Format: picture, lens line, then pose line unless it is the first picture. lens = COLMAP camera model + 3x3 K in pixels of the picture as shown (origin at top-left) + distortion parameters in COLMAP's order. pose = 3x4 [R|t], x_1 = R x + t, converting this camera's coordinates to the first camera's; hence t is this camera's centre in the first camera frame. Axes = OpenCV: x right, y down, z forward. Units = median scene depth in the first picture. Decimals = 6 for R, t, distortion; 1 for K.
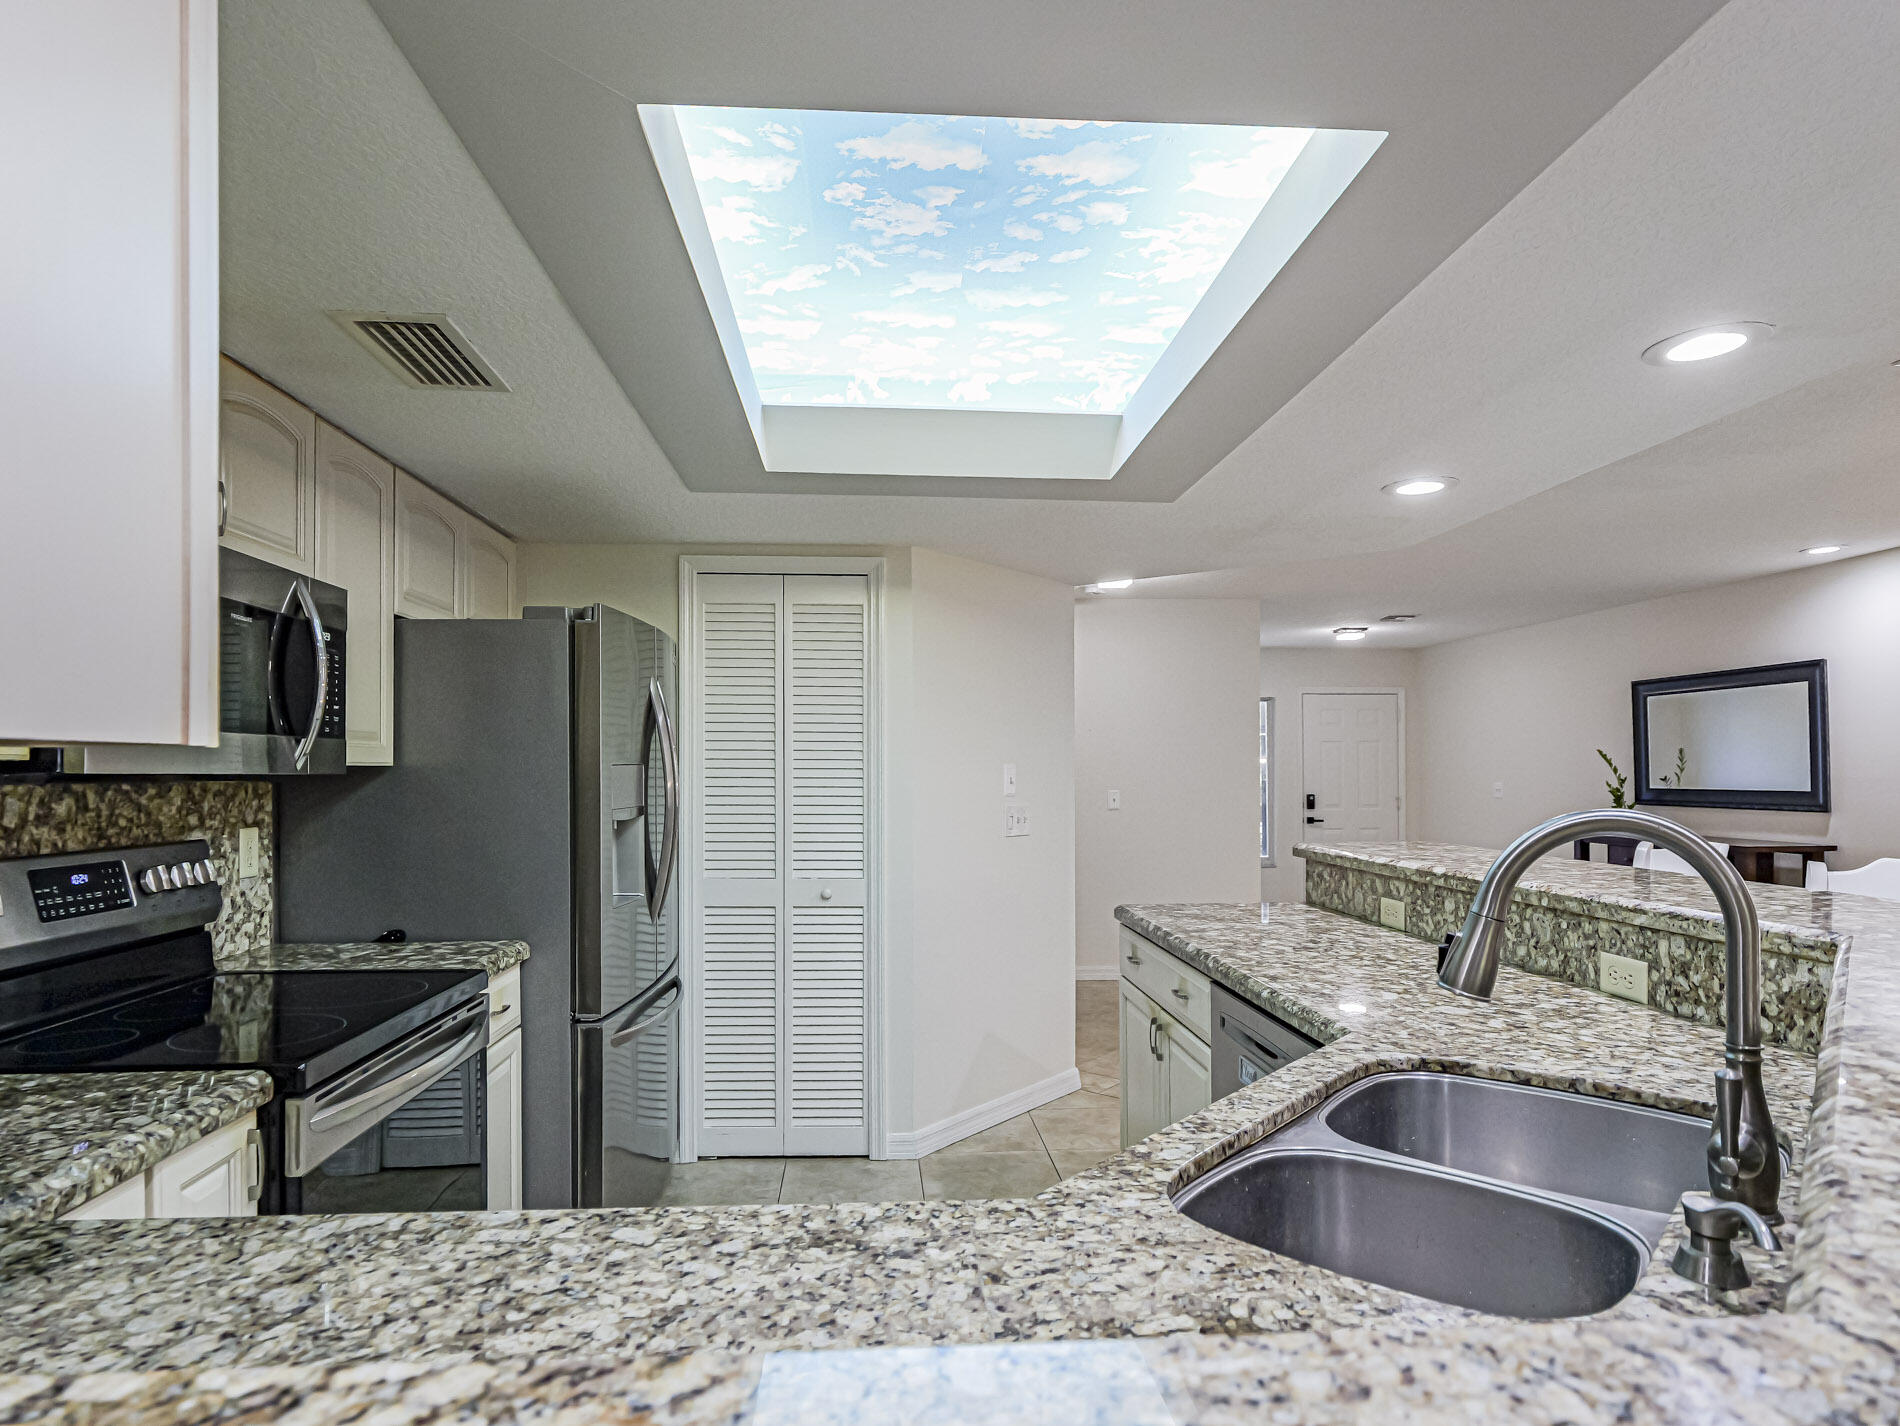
lens RADIAL K [[998.7, 0, 945.5], [0, 998.7, 724.4], [0, 0, 1]] dist [-0.021957, 0.000661]
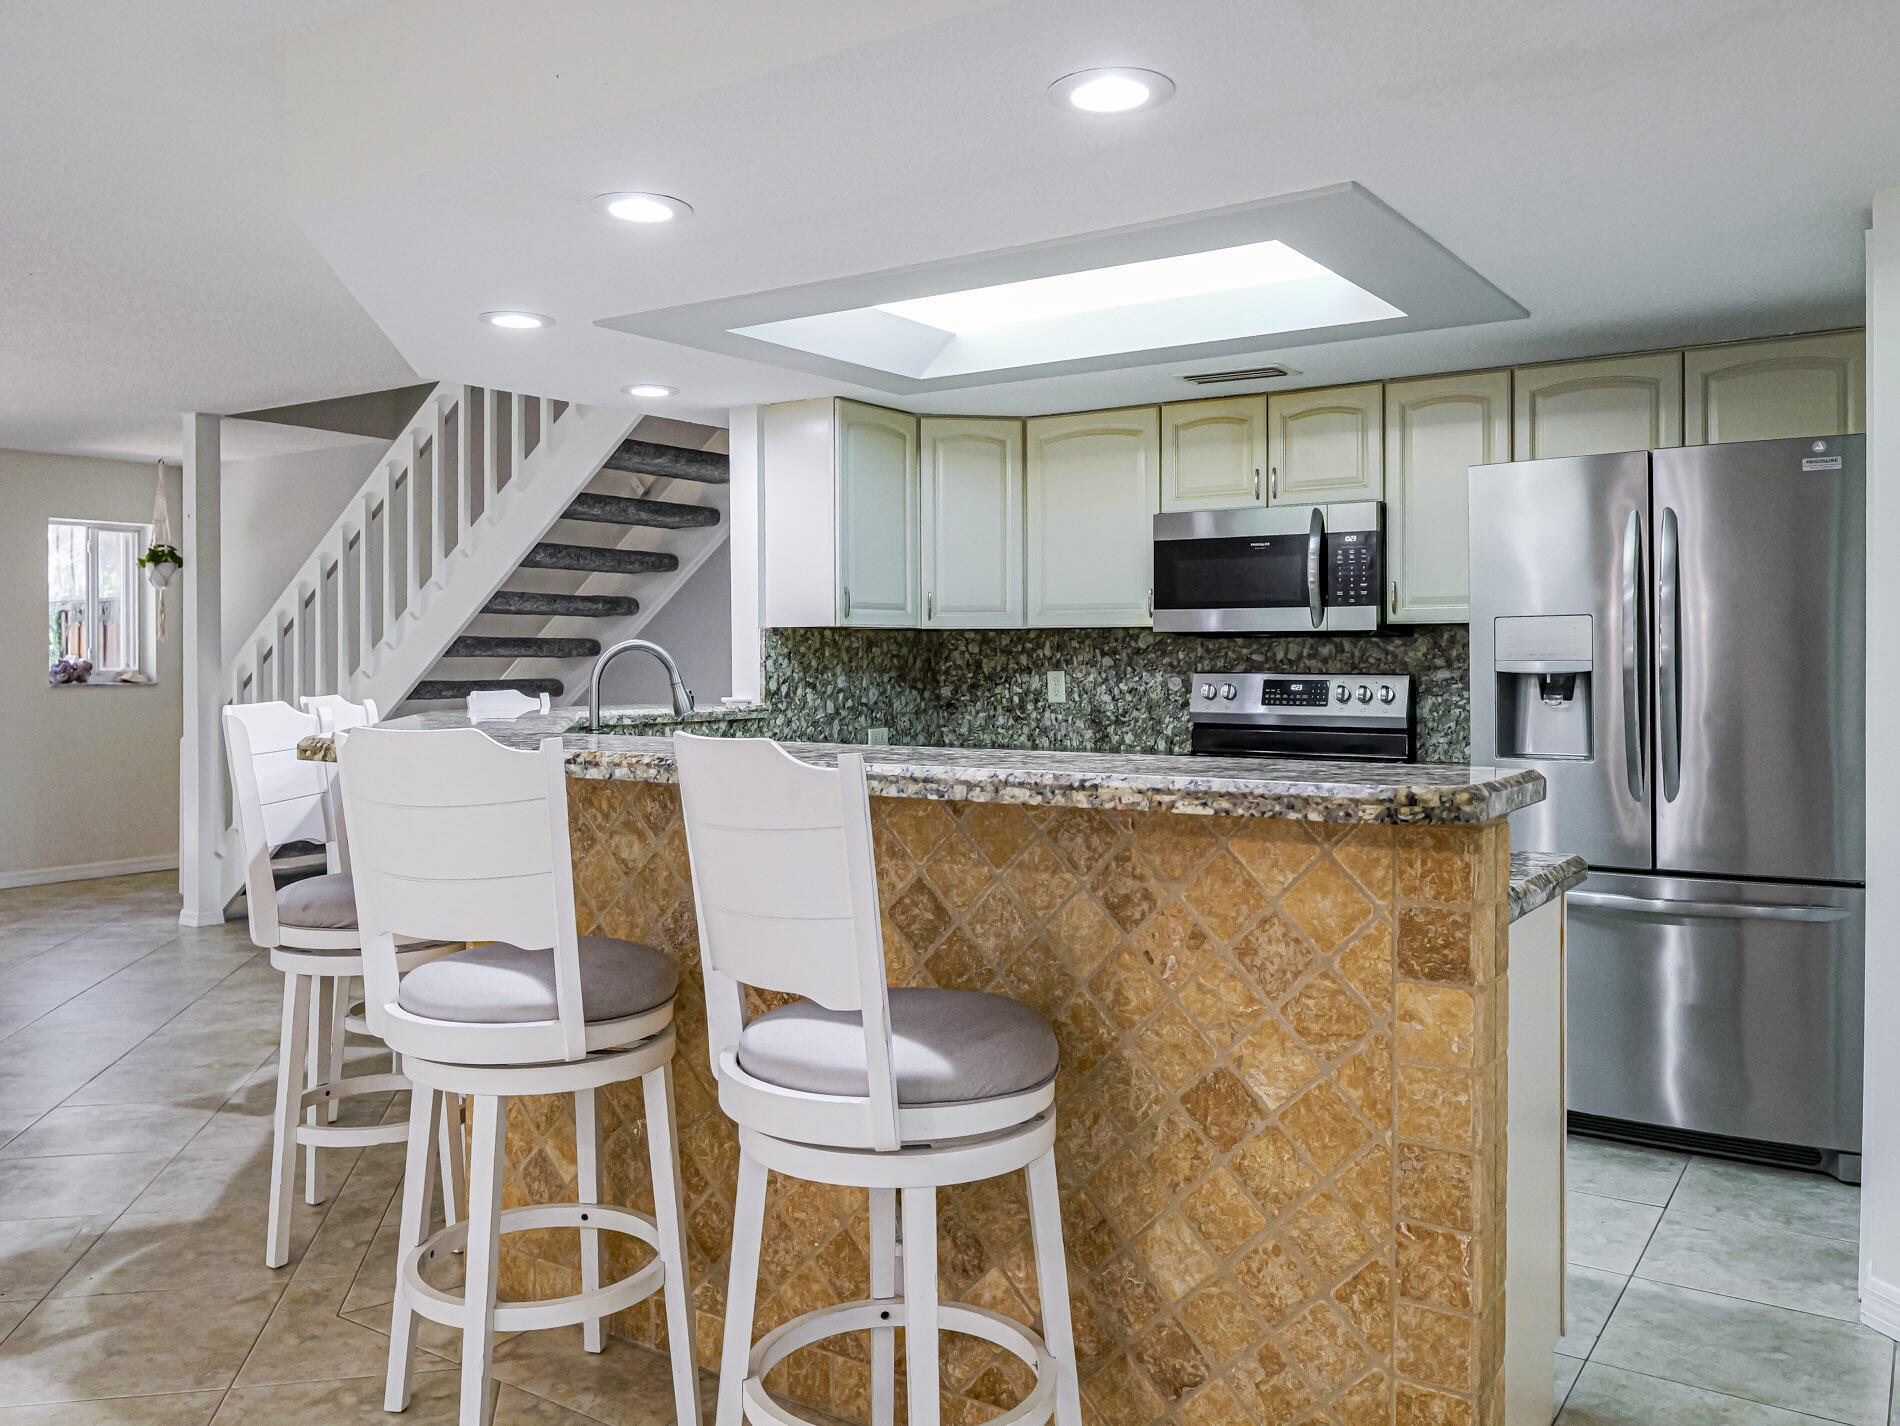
lens RADIAL K [[1524.9, 0, 949.8], [0, 1524.9, 703.4], [0, 0, 1]] dist [0.004586, 0.000750]
pose [[-0.614679, 0.027352, -0.788303, 1.700540], [0.041329, 0.999143, 0.002442, 0.140250], [0.787694, -0.031078, -0.615282, 2.082420]]
